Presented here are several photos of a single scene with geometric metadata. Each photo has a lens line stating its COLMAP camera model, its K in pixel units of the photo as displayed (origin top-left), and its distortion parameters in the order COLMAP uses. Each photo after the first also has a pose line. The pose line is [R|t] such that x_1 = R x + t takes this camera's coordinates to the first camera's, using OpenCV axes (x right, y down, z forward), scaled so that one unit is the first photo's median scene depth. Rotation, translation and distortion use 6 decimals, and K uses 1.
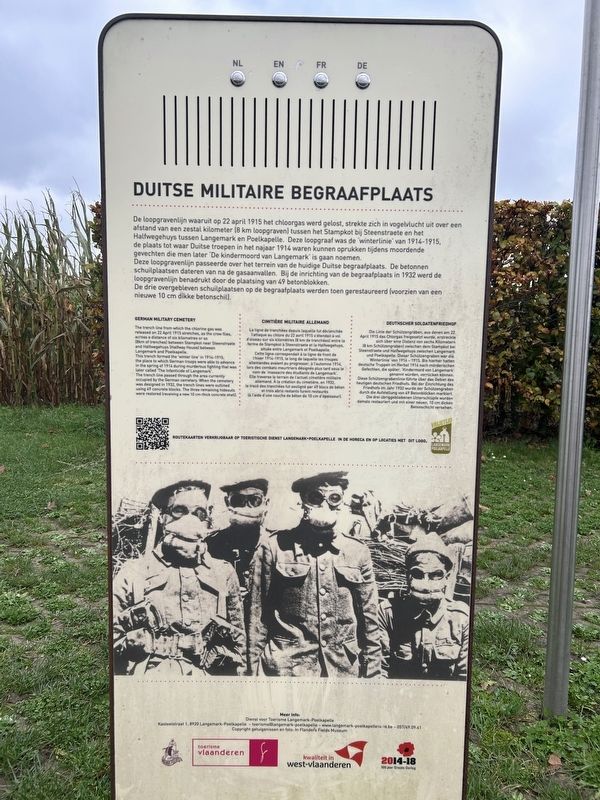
lens RADIAL K [[595.1, 0, 300.0], [0, 595.1, 400.0], [0, 0, 1]] dist [0.048557, -0.067923]
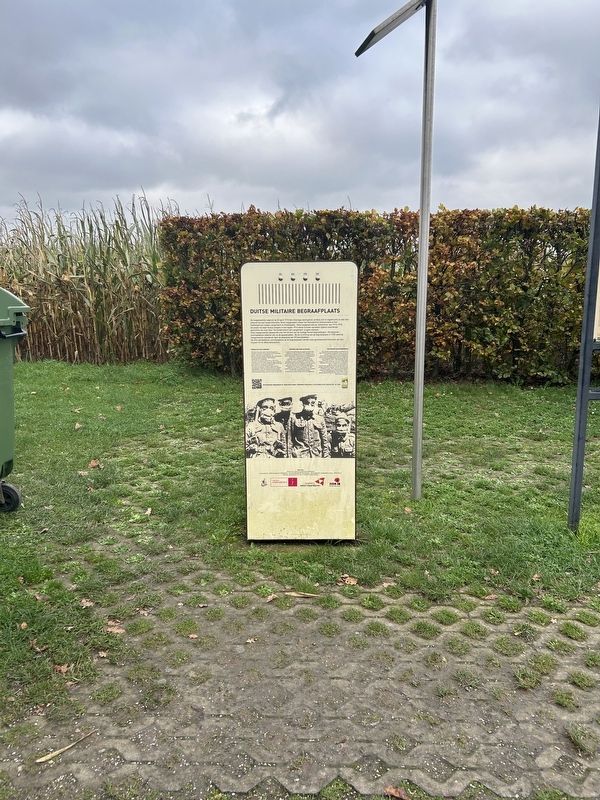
lens RADIAL K [[595.1, 0, 300.0], [0, 595.1, 400.0], [0, 0, 1]] dist [0.048557, -0.067923]
pose [[0.999219, -0.018576, -0.034887, 0.100462], [0.021708, 0.995556, 0.091637, -0.146735], [0.033030, -0.092323, 0.995181, -2.205913]]
